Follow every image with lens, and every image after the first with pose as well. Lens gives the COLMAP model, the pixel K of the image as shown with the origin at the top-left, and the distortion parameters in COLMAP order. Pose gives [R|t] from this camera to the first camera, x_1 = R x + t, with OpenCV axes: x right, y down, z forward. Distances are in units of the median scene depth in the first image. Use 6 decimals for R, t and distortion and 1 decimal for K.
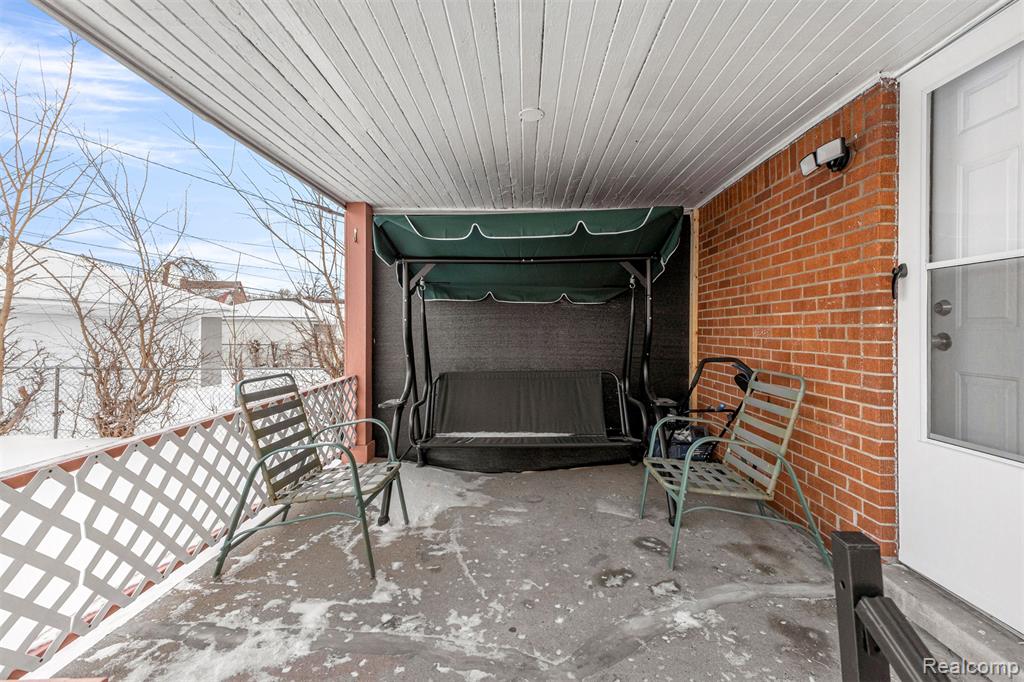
lens RADIAL K [[446.9, 0, 514.6], [0, 446.9, 327.8], [0, 0, 1]] dist [0.010058, 0.000171]
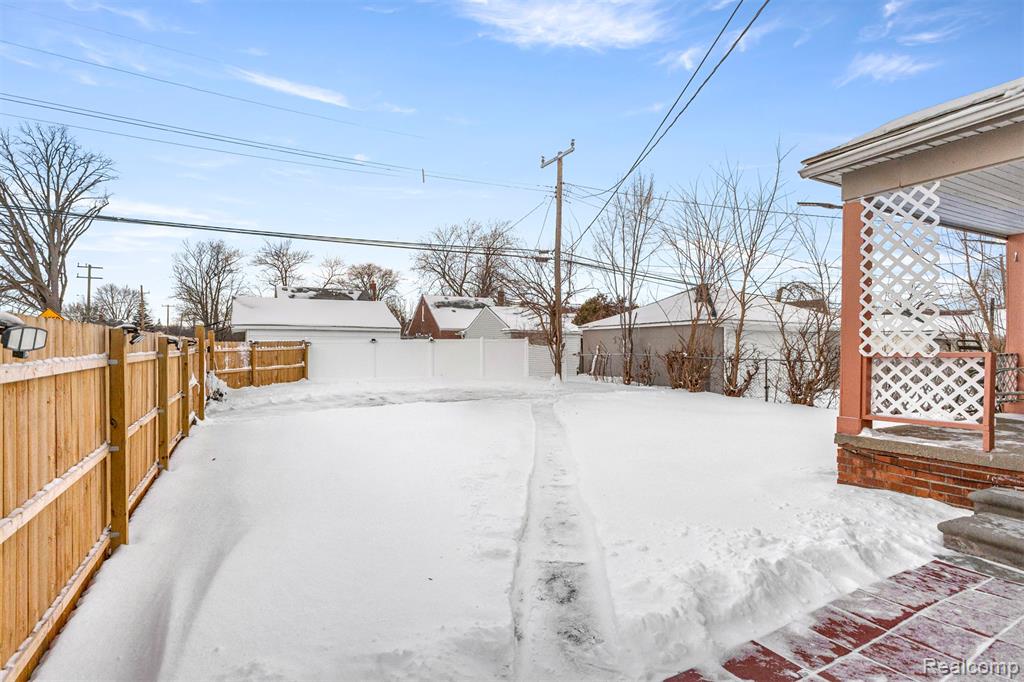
lens RADIAL K [[518.9, 0, 511.6], [0, 518.9, 354.9], [0, 0, 1]] dist [0.018149, -0.016883]
pose [[0.491030, 0.005622, -0.871125, 0.183357], [0.000386, 0.999978, 0.006672, 0.058909], [0.871143, -0.003612, 0.491017, -0.744695]]
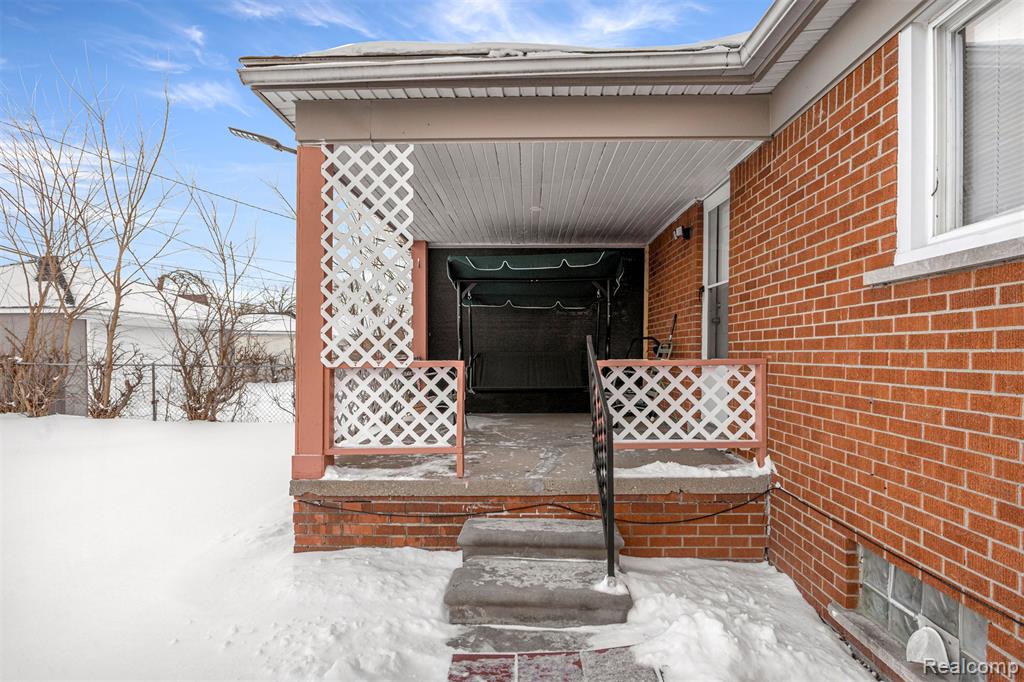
lens RADIAL K [[555.7, 0, 508.5], [0, 555.7, 359.0], [0, 0, 1]] dist [-0.004860, -0.000726]
pose [[0.999902, -0.002903, -0.013704, -0.019022], [0.003149, 0.999834, 0.017948, 0.048439], [0.013650, -0.017990, 0.999745, -0.510701]]
